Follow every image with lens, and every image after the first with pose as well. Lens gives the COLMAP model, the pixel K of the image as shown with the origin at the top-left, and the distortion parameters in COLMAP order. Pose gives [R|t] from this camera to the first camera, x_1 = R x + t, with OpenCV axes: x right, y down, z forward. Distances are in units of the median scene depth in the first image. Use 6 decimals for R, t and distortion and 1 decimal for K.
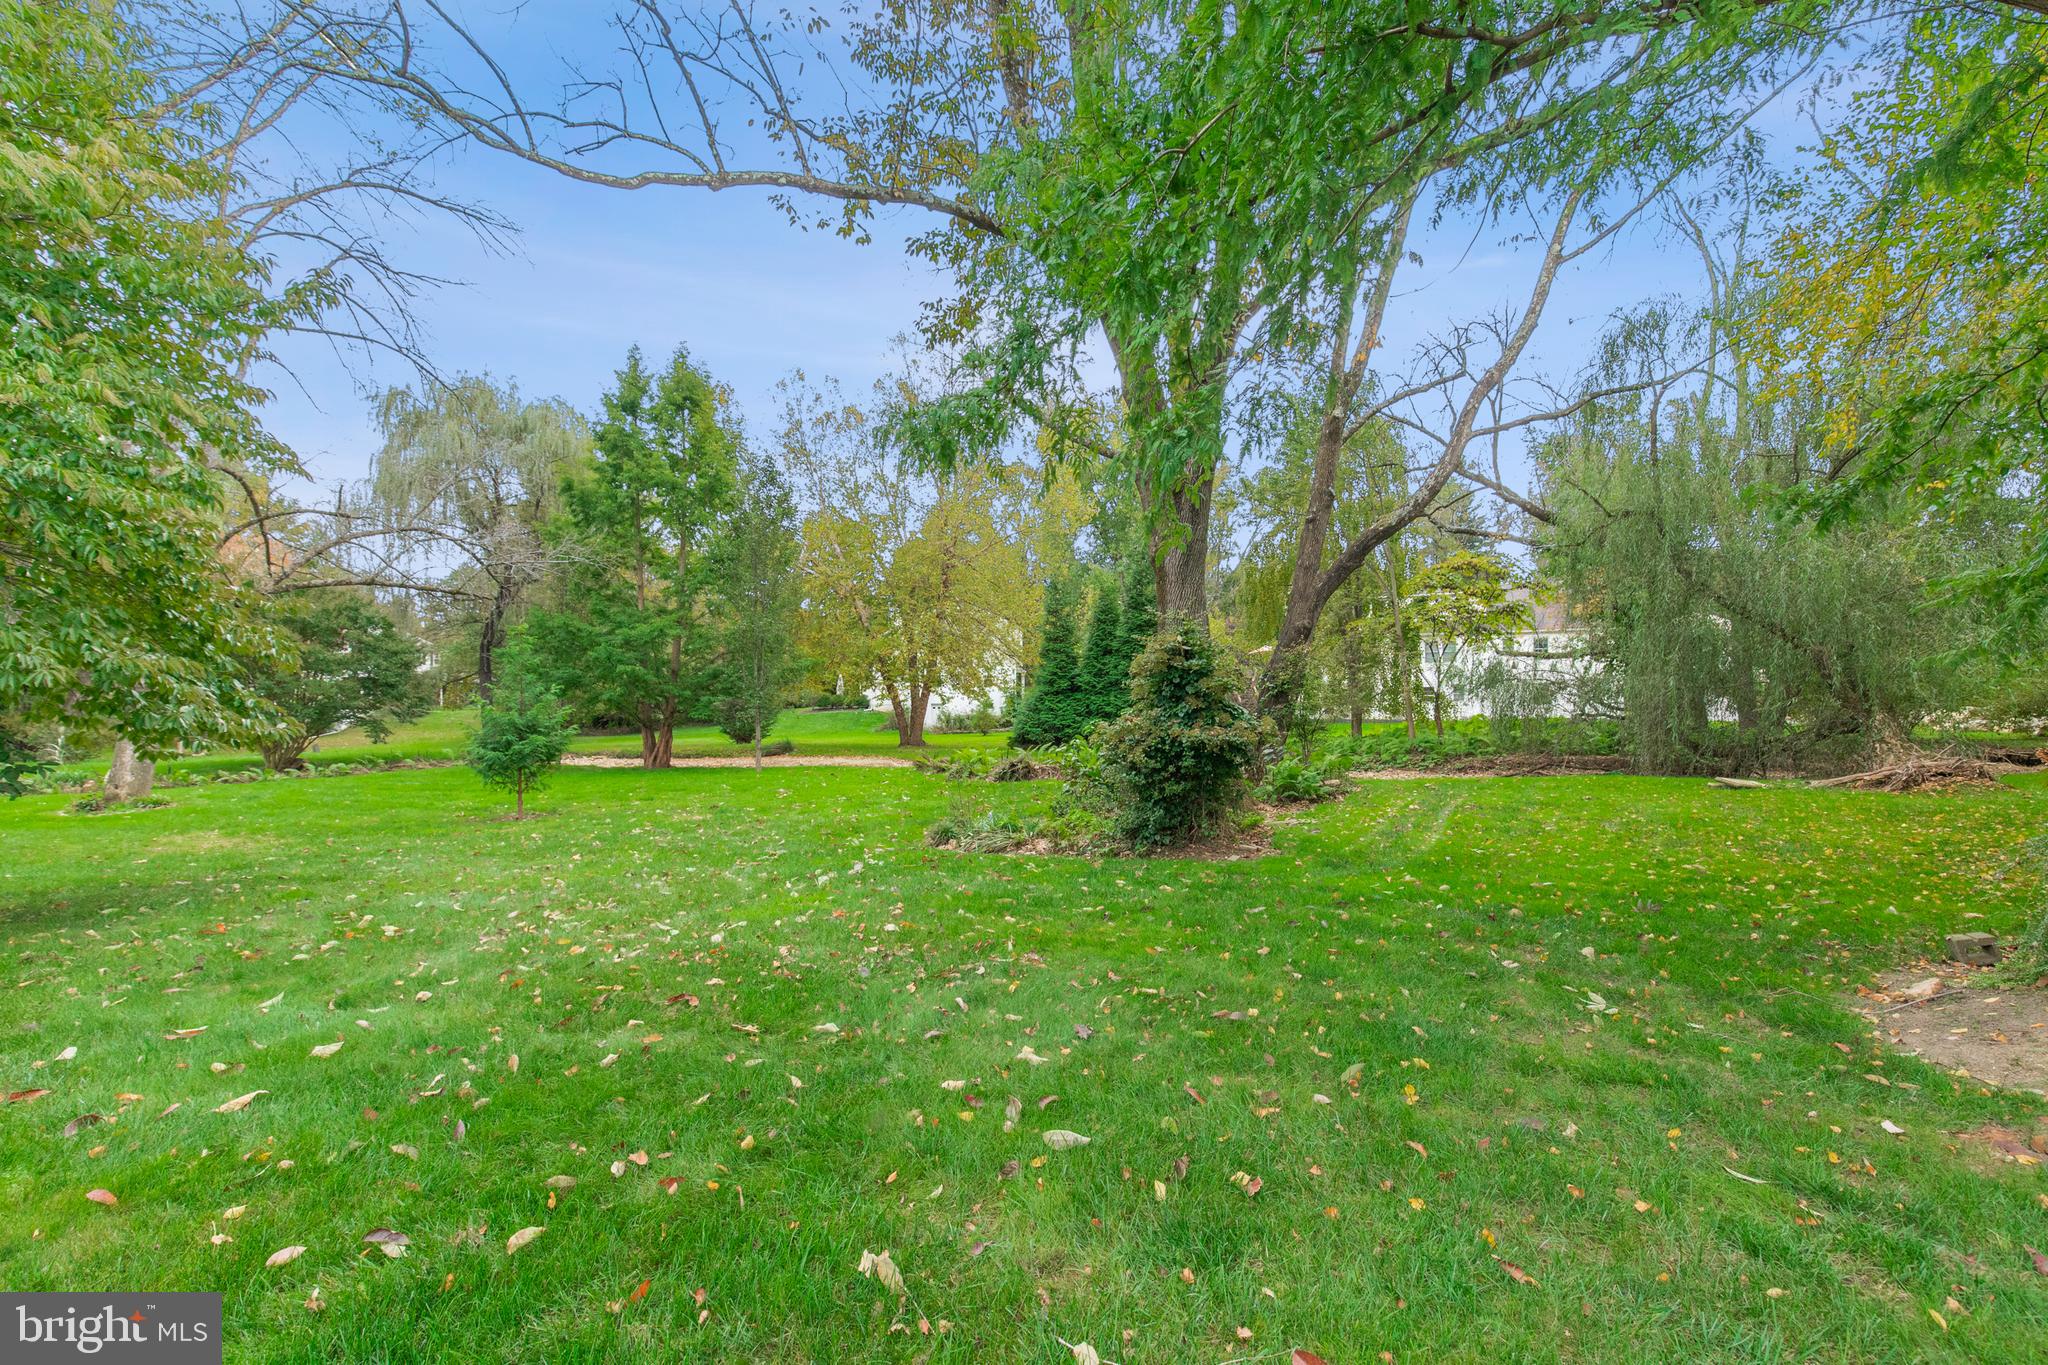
lens RADIAL K [[919.0, 0, 1025.9], [0, 919.0, 698.6], [0, 0, 1]] dist [-0.000079, 0.000102]
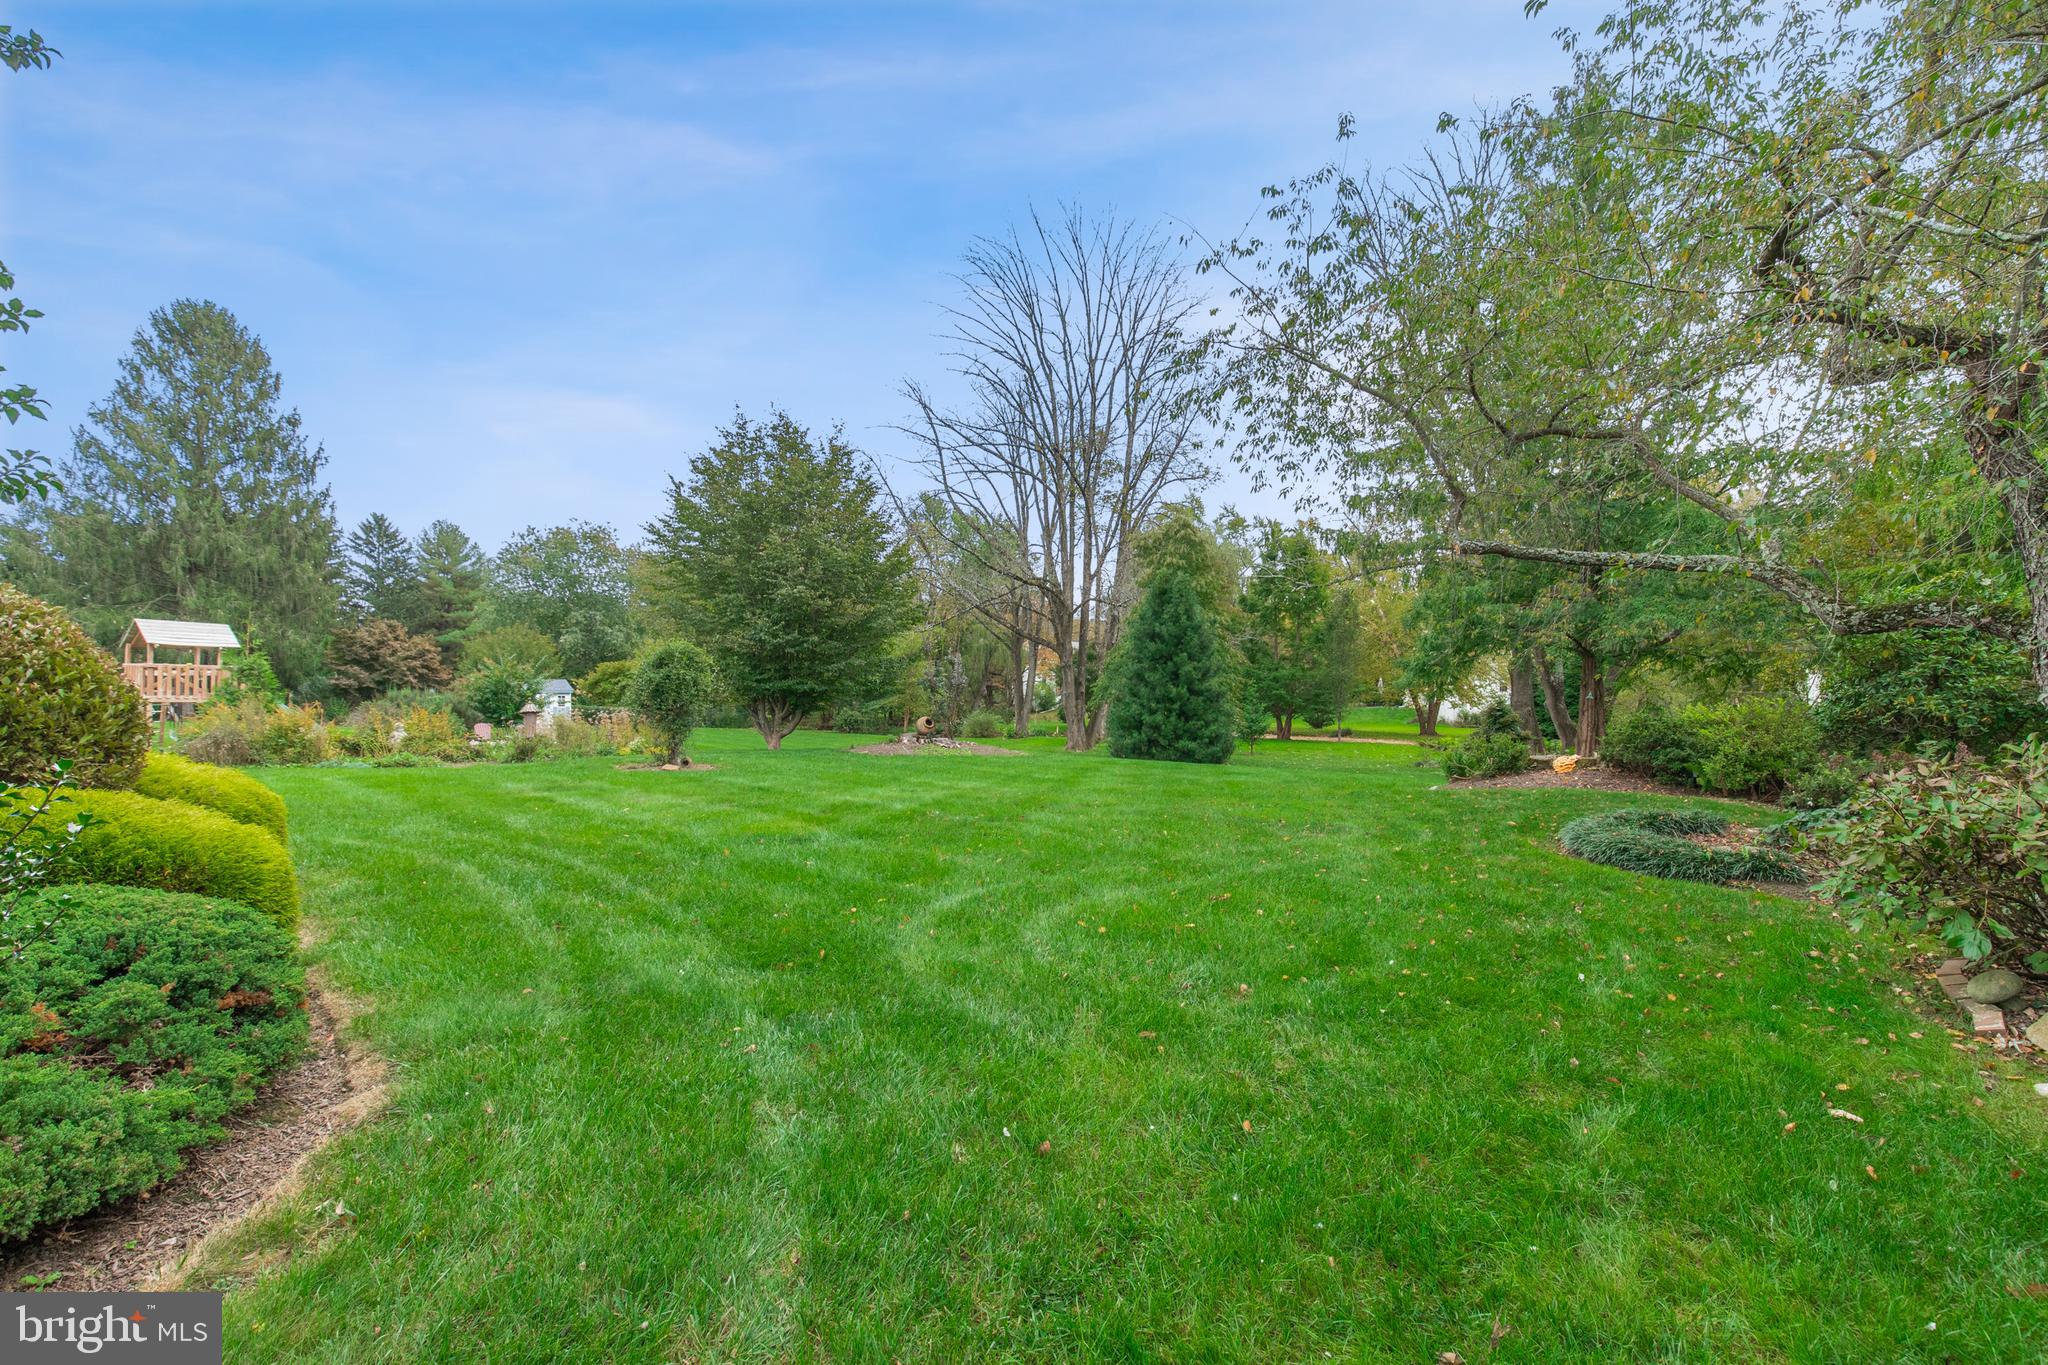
lens RADIAL K [[919.0, 0, 1022.7], [0, 919.0, 687.3], [0, 0, 1]] dist [-0.000079, 0.000102]
pose [[0.834997, 0.015476, -0.550037, 0.254057], [-0.011666, 0.999878, 0.010423, -0.059749], [0.550131, -0.002287, 0.835075, -1.132178]]
